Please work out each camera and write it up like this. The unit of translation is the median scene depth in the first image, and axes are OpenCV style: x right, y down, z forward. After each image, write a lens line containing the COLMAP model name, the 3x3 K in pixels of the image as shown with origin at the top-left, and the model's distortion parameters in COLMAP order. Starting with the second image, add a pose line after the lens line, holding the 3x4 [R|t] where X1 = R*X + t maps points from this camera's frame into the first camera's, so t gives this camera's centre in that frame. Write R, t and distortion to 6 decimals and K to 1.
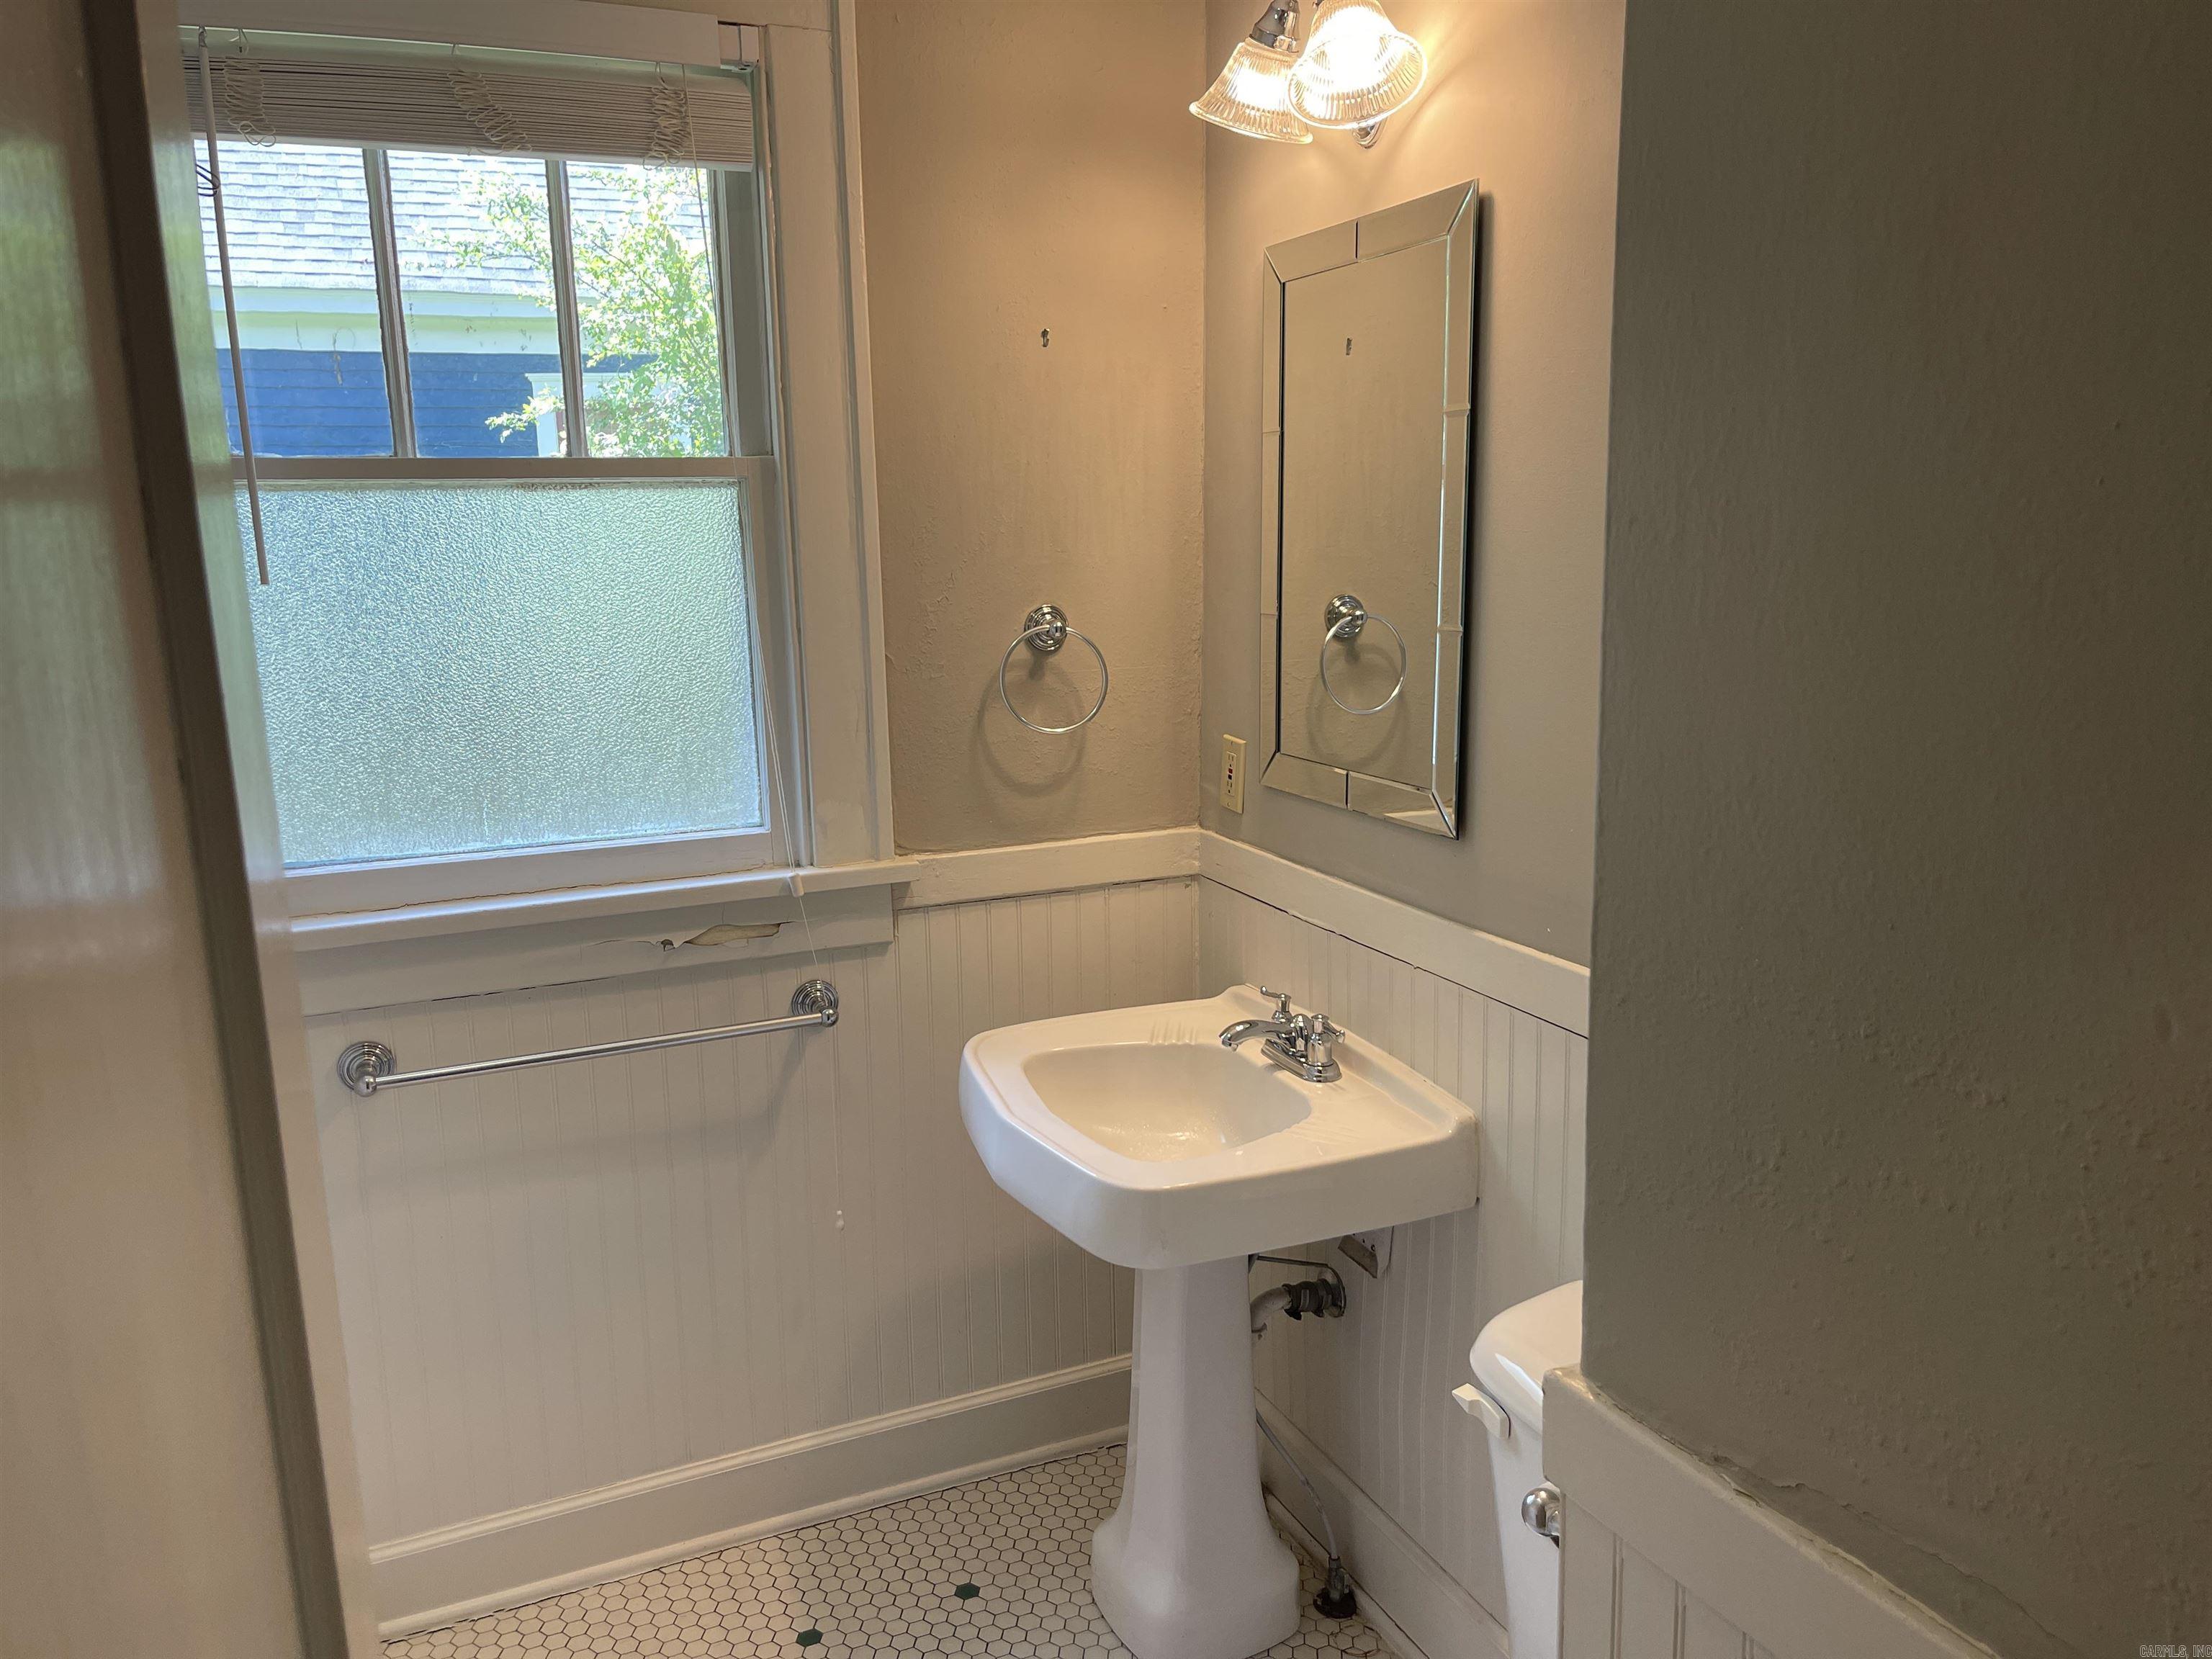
lens RADIAL K [[1698.7, 0, 1120.5], [0, 1698.7, 831.1], [0, 0, 1]] dist [0.065257, -0.082011]
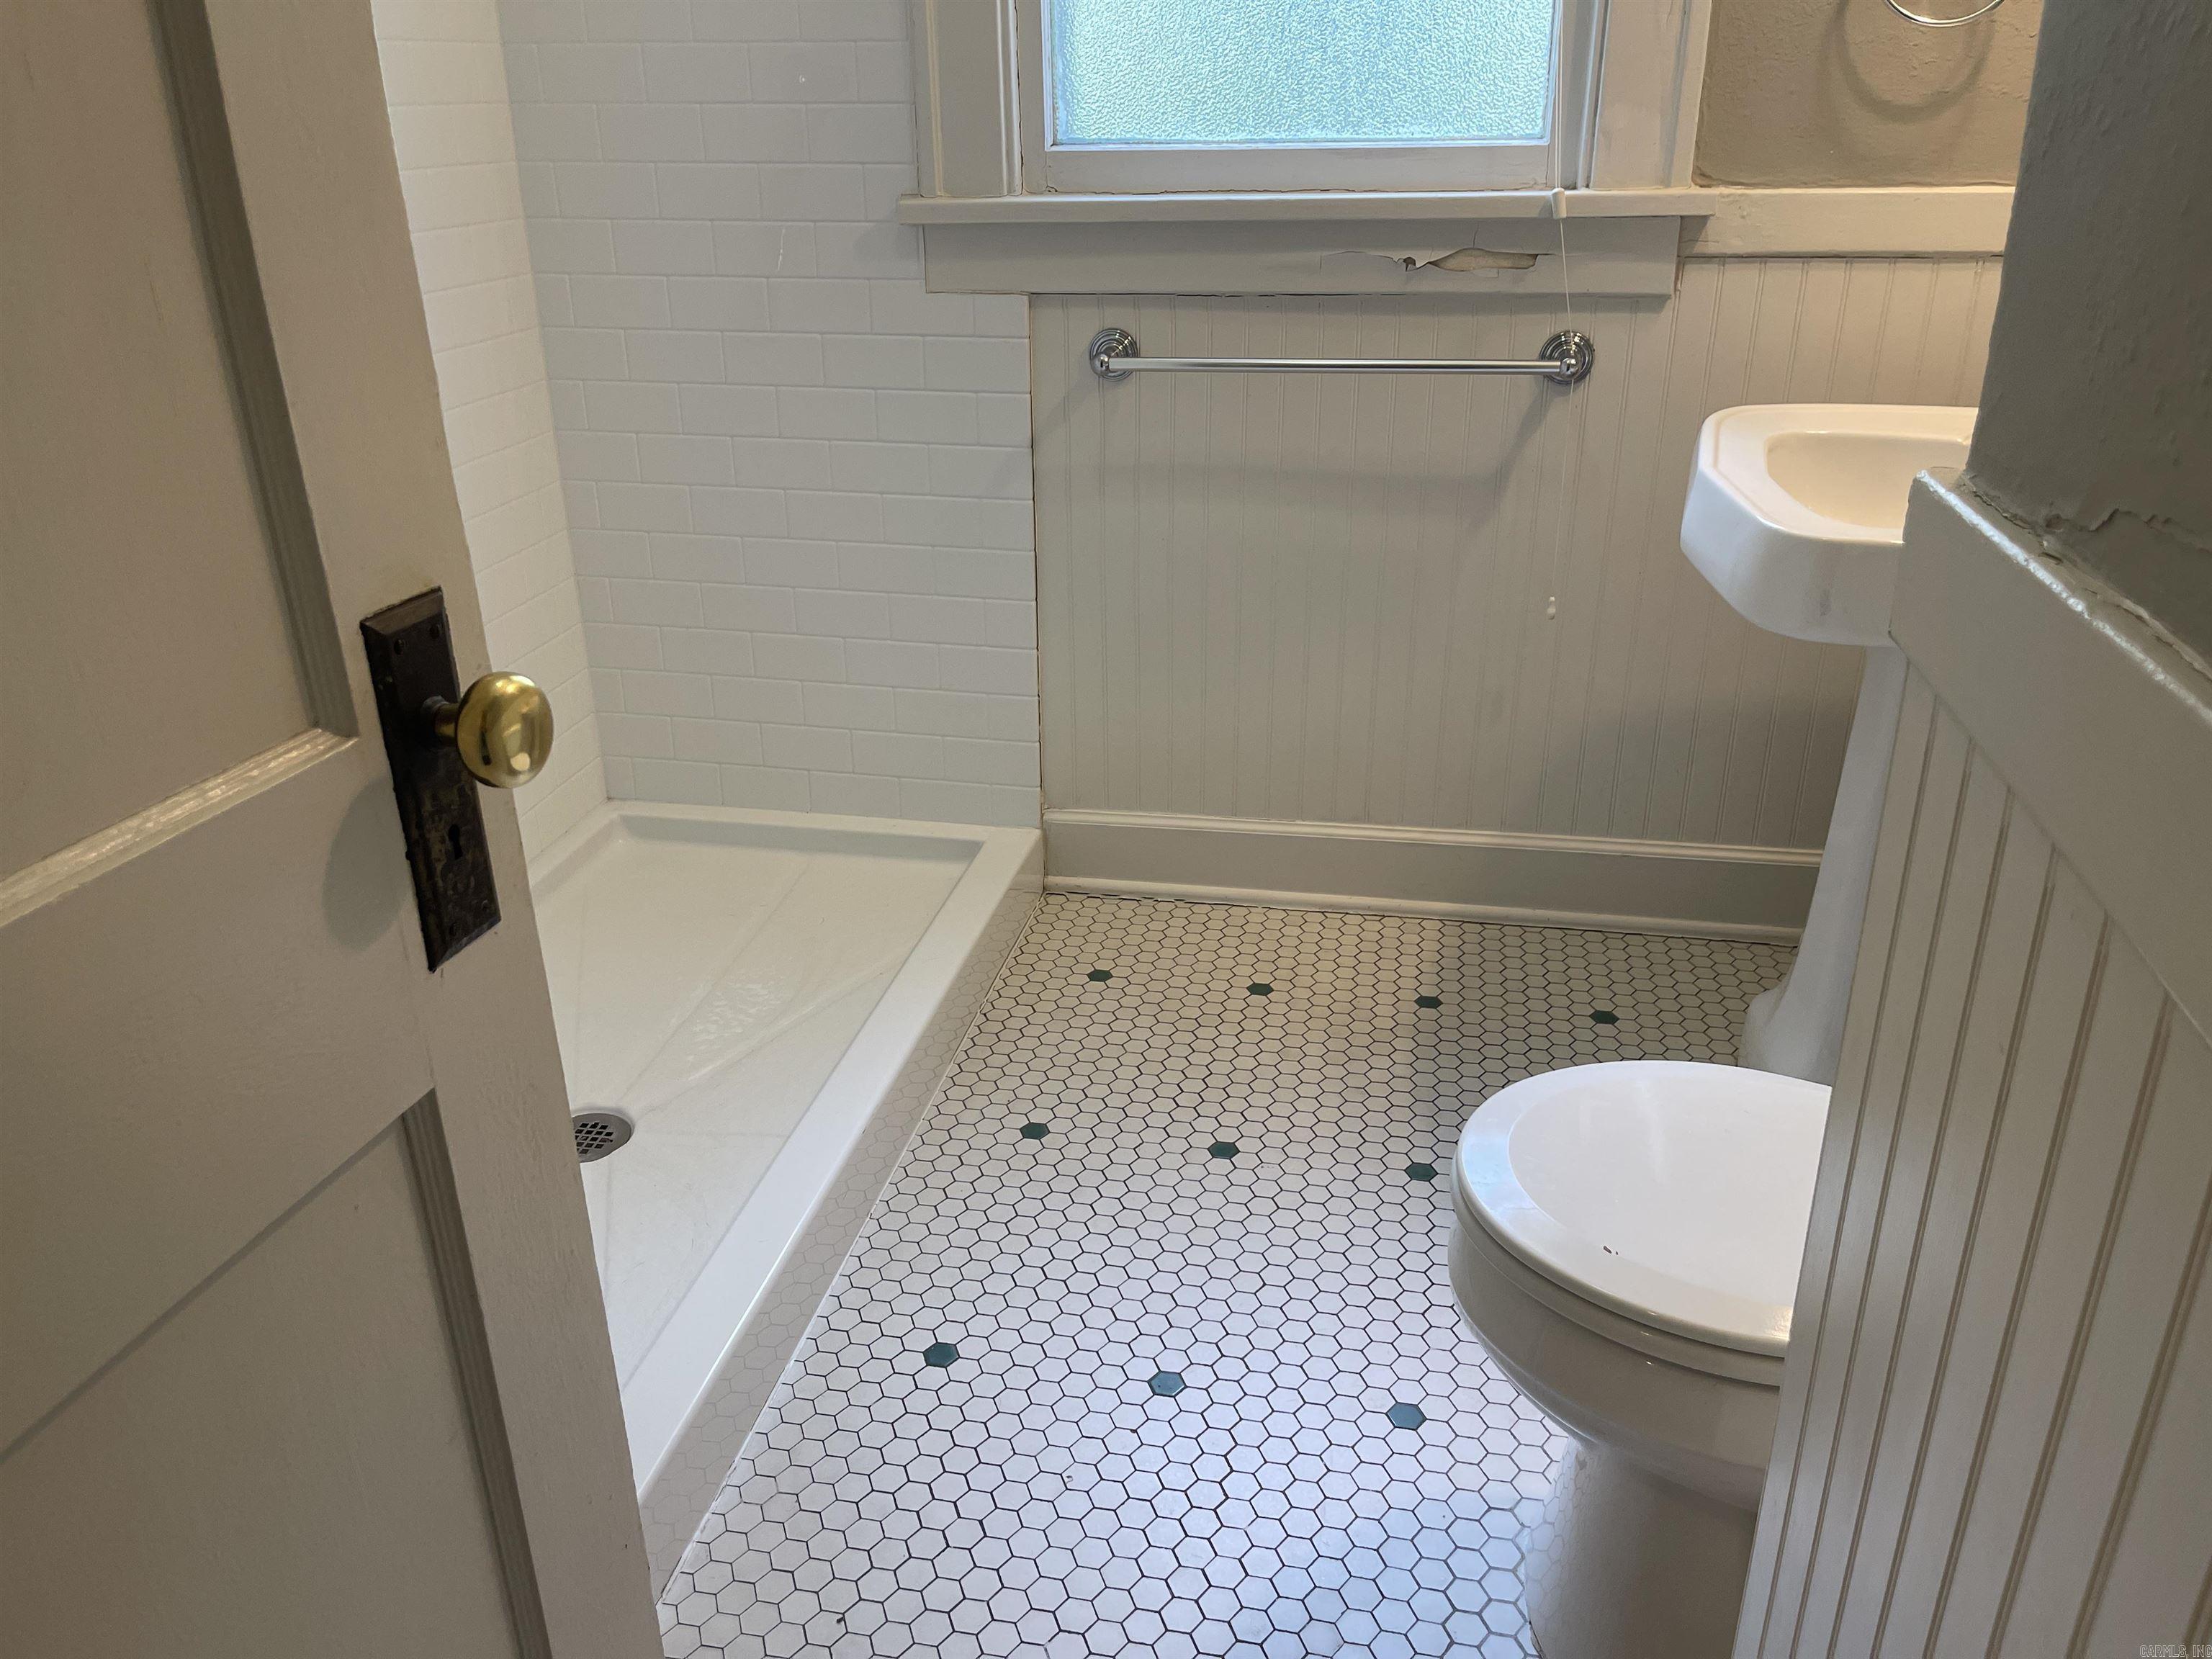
lens RADIAL K [[1698.7, 0, 1099.1], [0, 1698.7, 823.7], [0, 0, 1]] dist [0.065257, -0.082011]
pose [[0.808806, 0.238221, -0.537664, 0.164661], [-0.109730, 0.959356, 0.259991, 0.132803], [0.577747, -0.151284, 0.802073, 0.115184]]
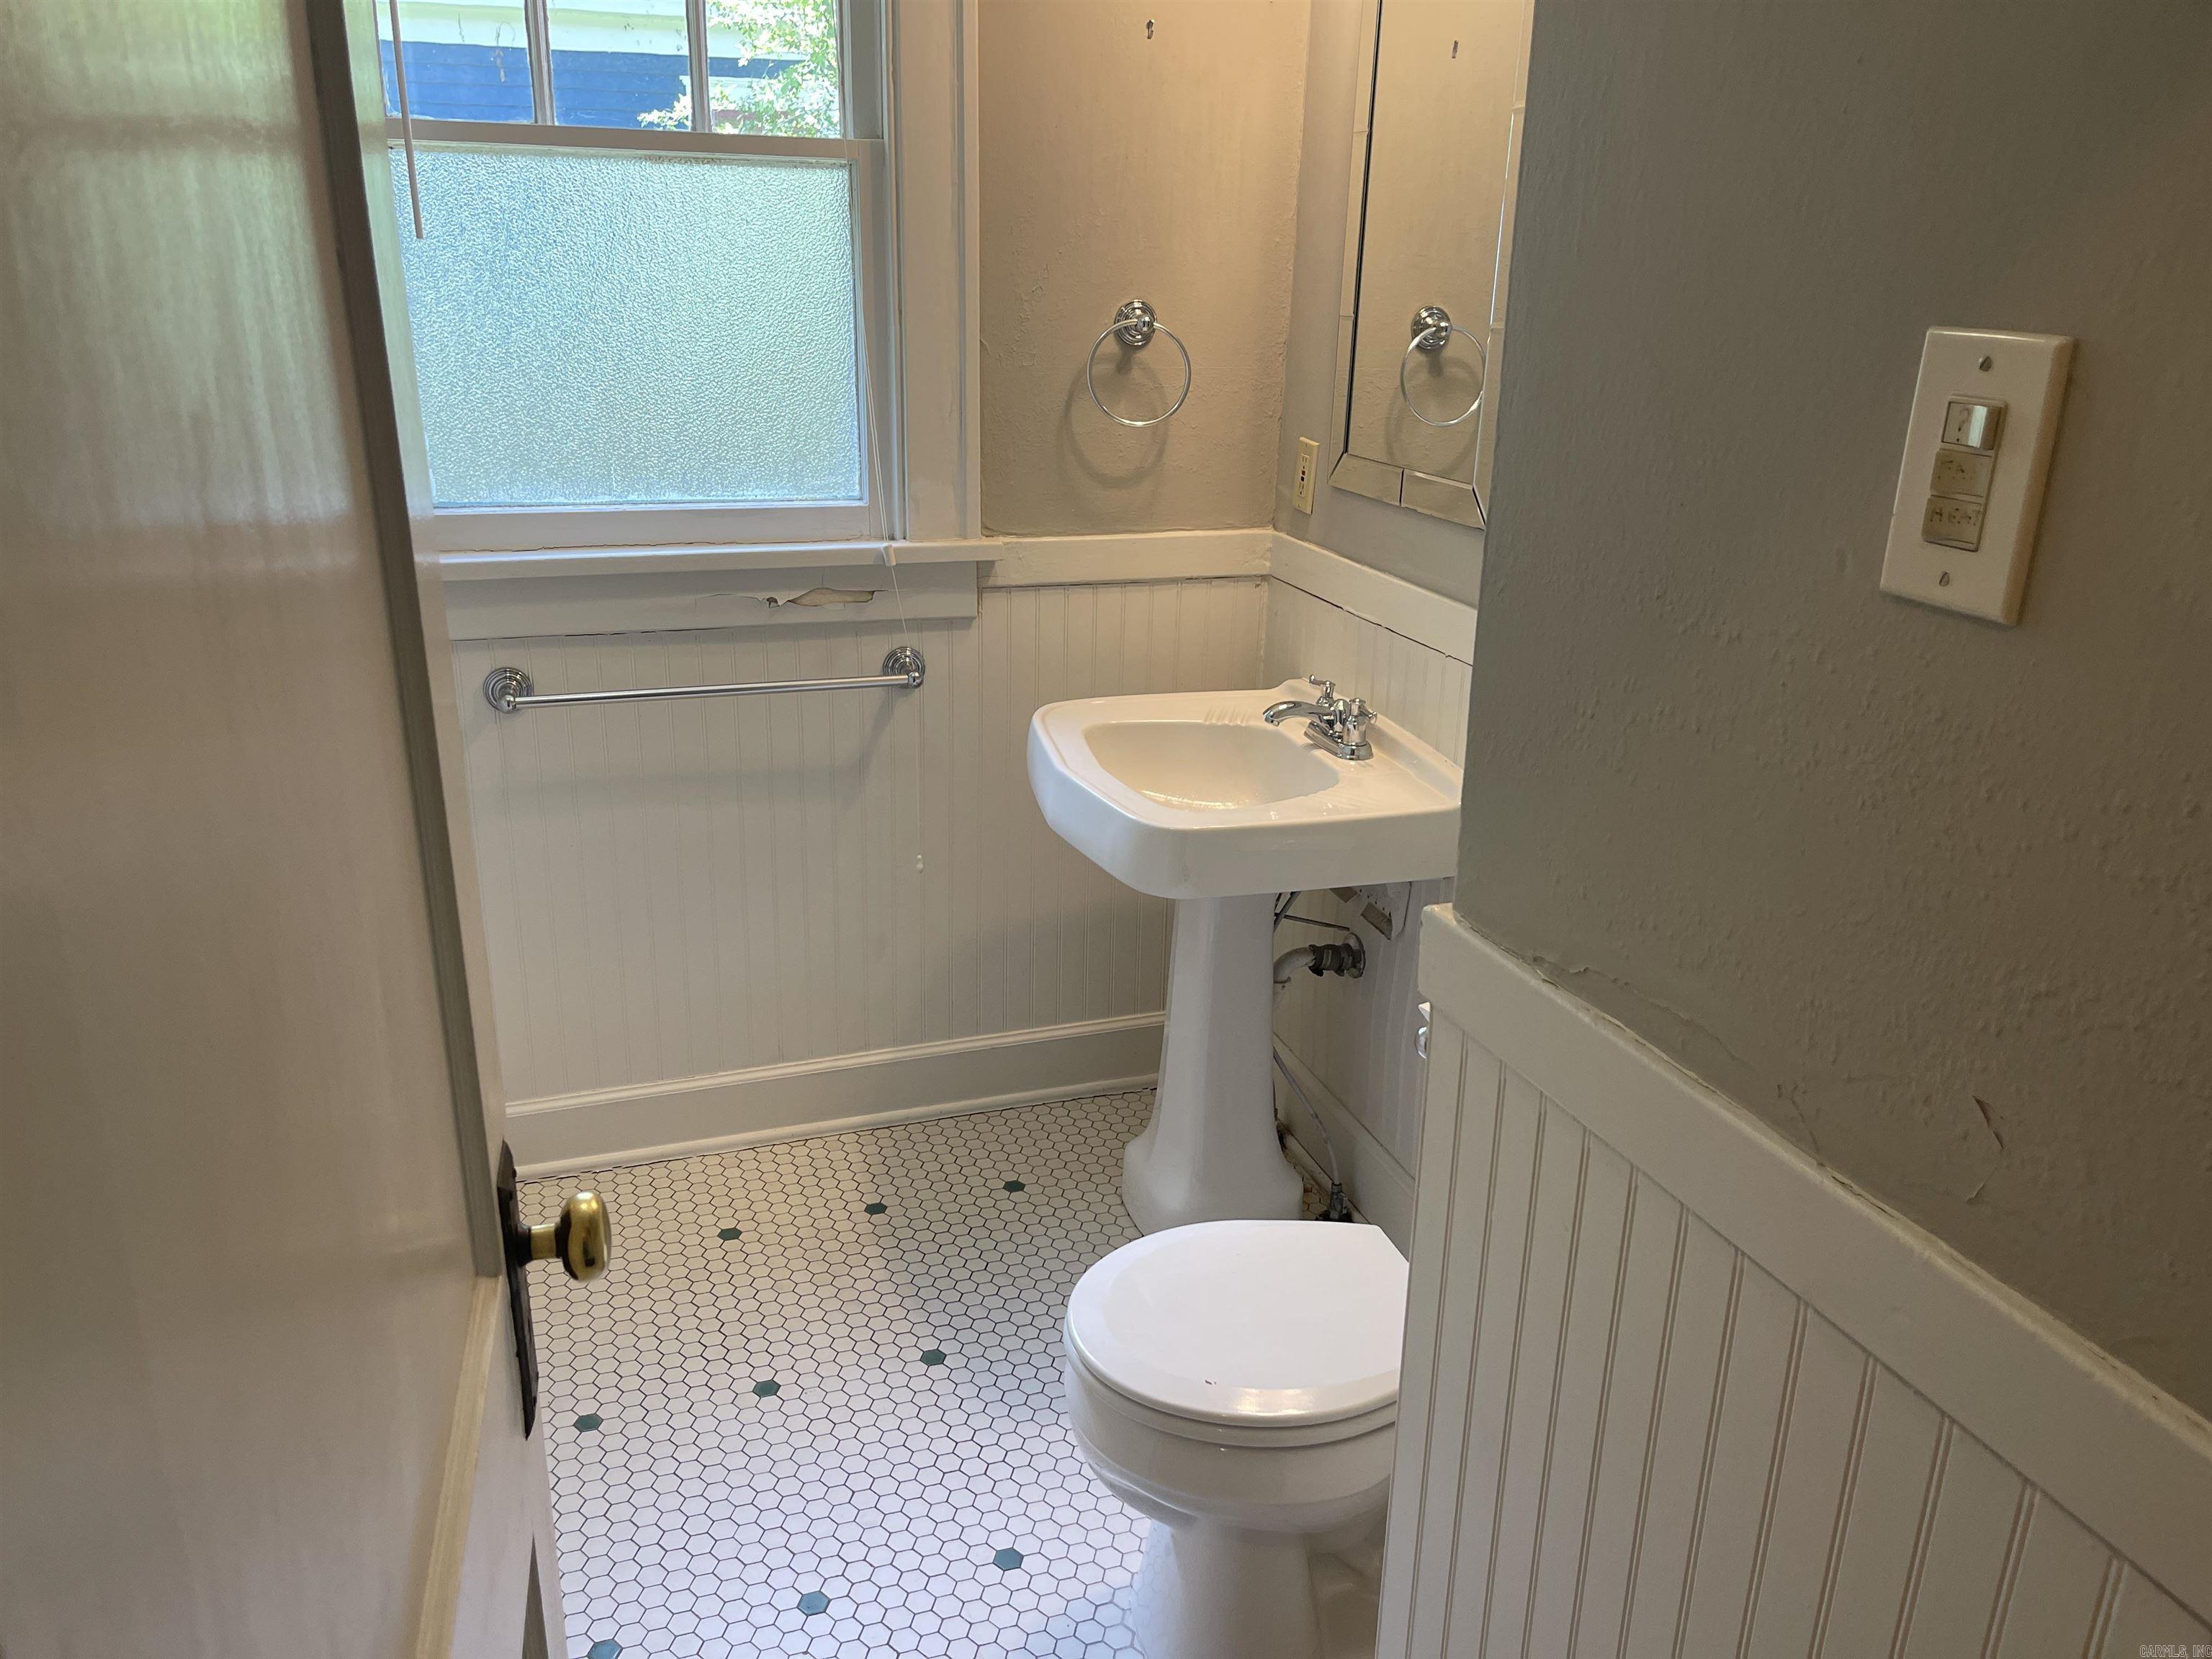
lens RADIAL K [[1698.7, 0, 1104.3], [0, 1698.7, 834.1], [0, 0, 1]] dist [0.065257, -0.082011]
pose [[0.994170, 0.070218, -0.081823, 0.047549], [-0.057781, 0.987665, 0.145529, 0.041257], [0.091033, -0.139953, 0.985965, -0.085497]]
